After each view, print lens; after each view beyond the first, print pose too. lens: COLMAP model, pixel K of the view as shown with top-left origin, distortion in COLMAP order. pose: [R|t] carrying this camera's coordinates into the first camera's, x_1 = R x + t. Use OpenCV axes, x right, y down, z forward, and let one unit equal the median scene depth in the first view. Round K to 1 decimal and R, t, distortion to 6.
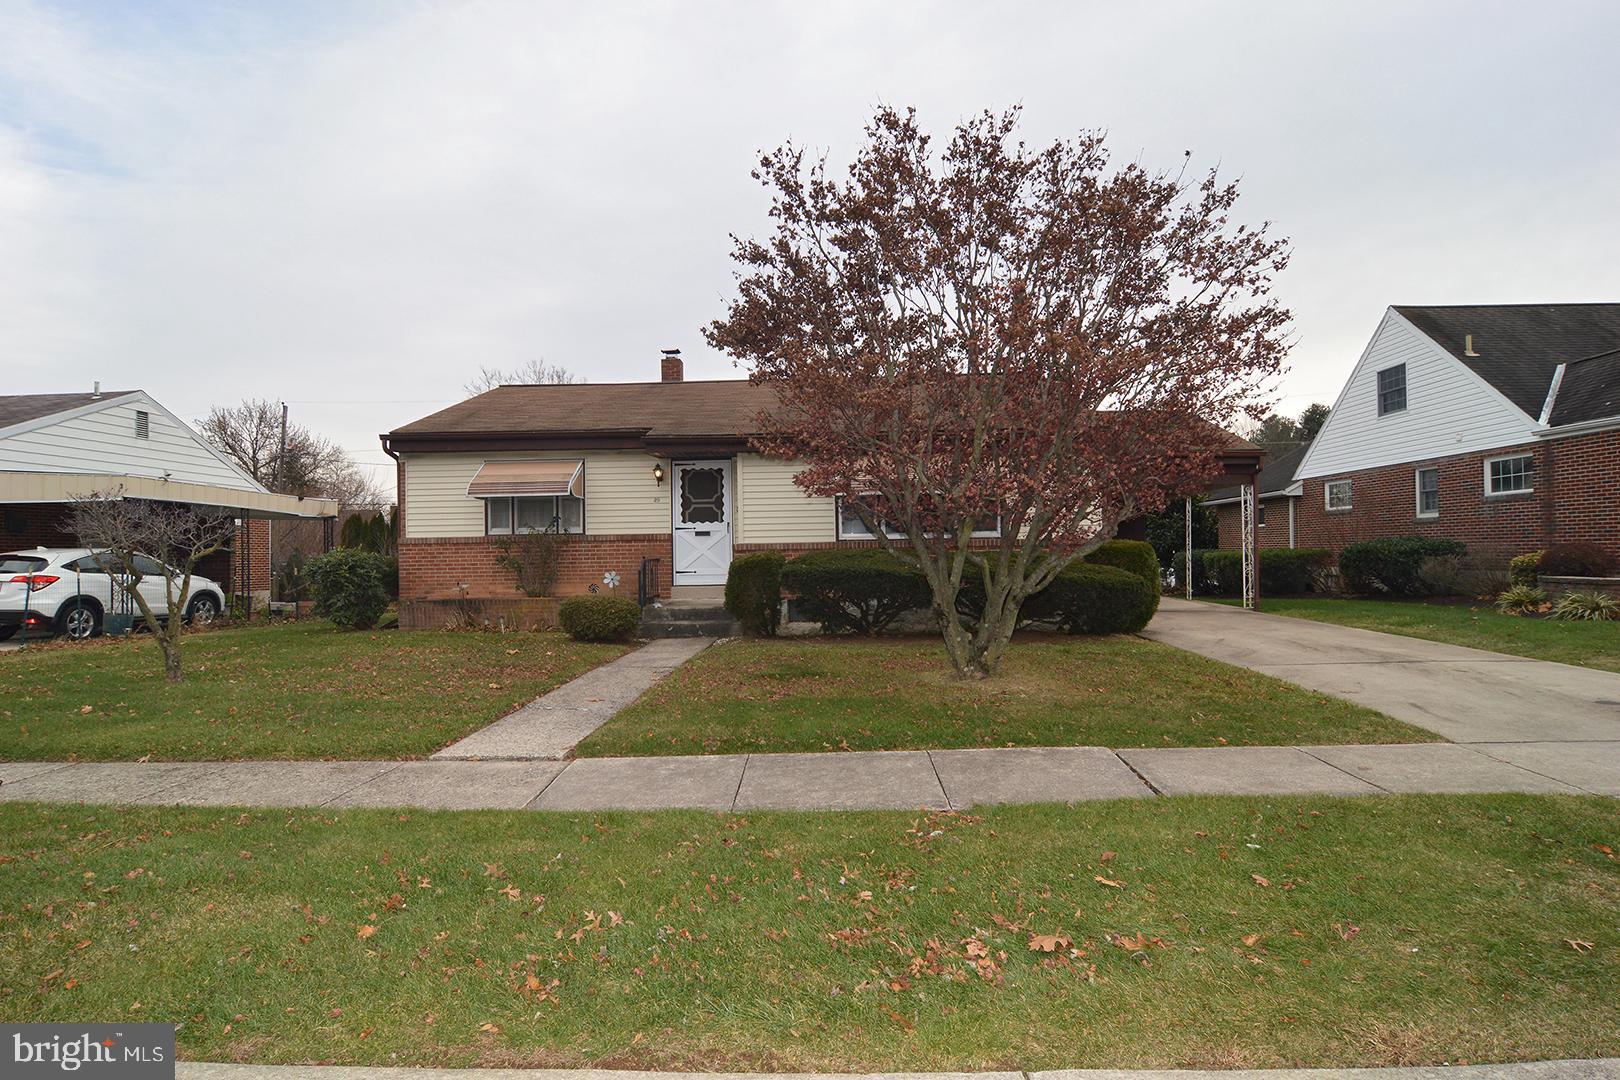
lens RADIAL K [[876.4, 0, 835.7], [0, 876.4, 542.0], [0, 0, 1]] dist [-0.005410, -0.001240]
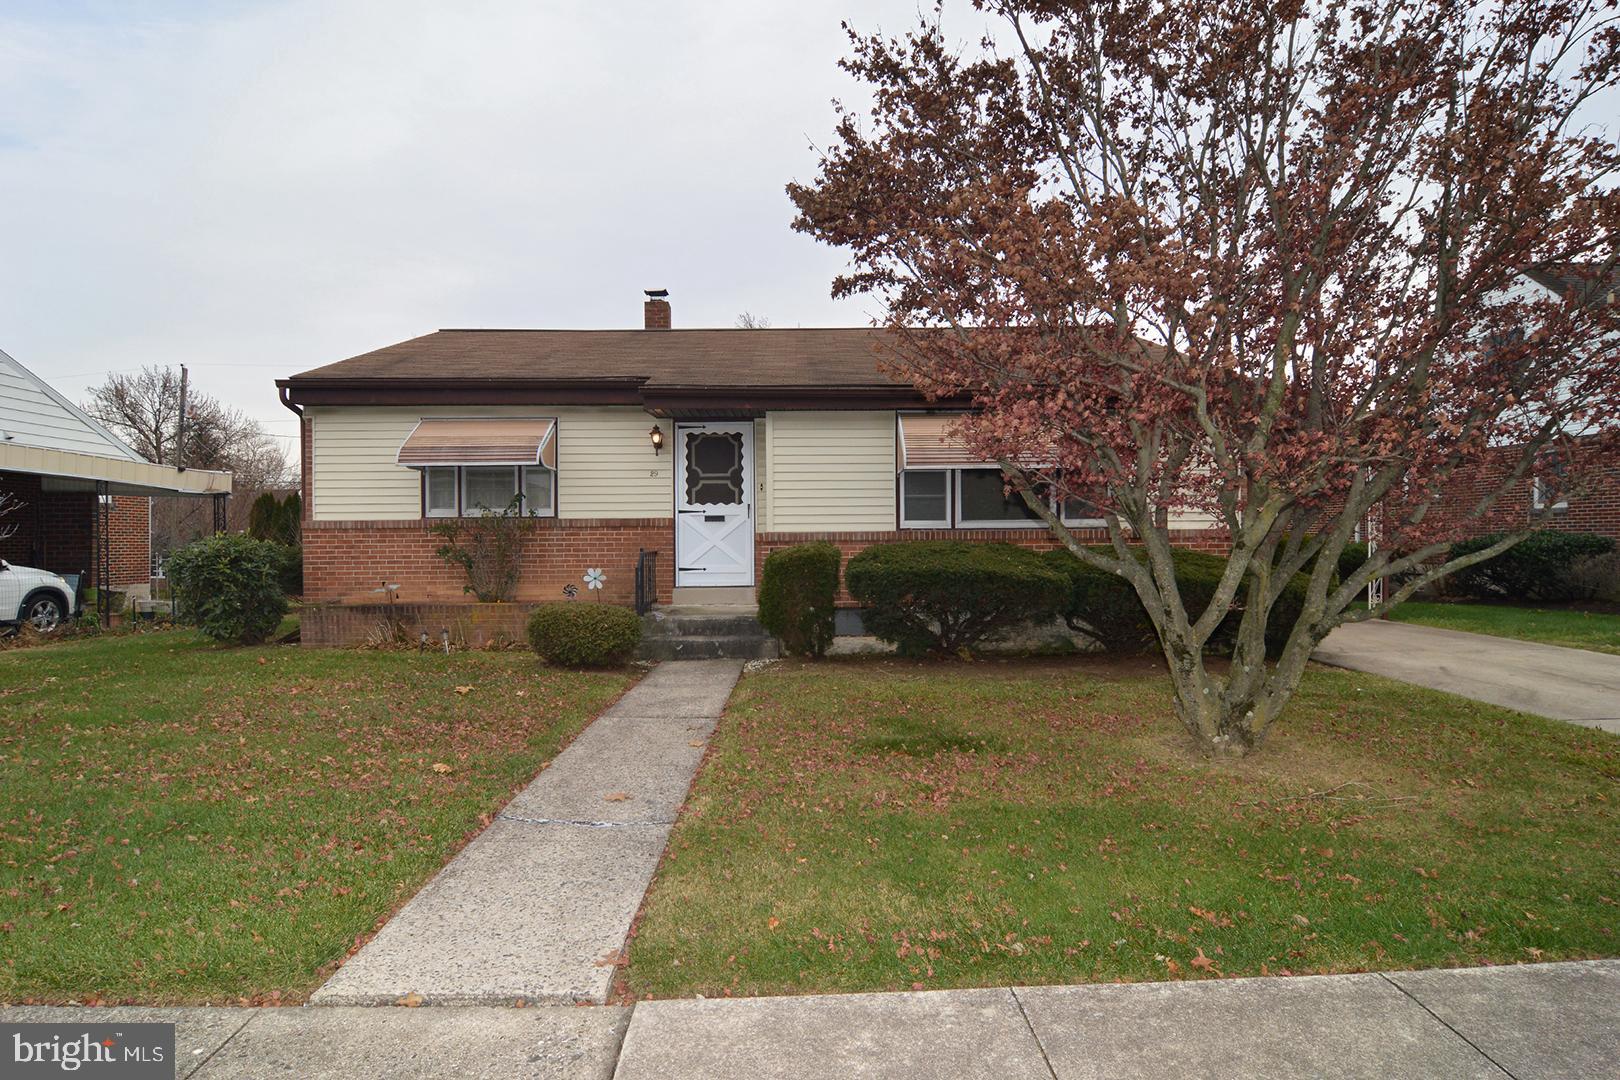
lens RADIAL K [[893.4, 0, 829.4], [0, 893.4, 540.3], [0, 0, 1]] dist [-0.002695, -0.010628]
pose [[0.998589, 0.008107, 0.052484, -0.093846], [-0.008739, 0.999892, 0.011812, -0.000696], [-0.052383, -0.012254, 0.998552, 0.224075]]
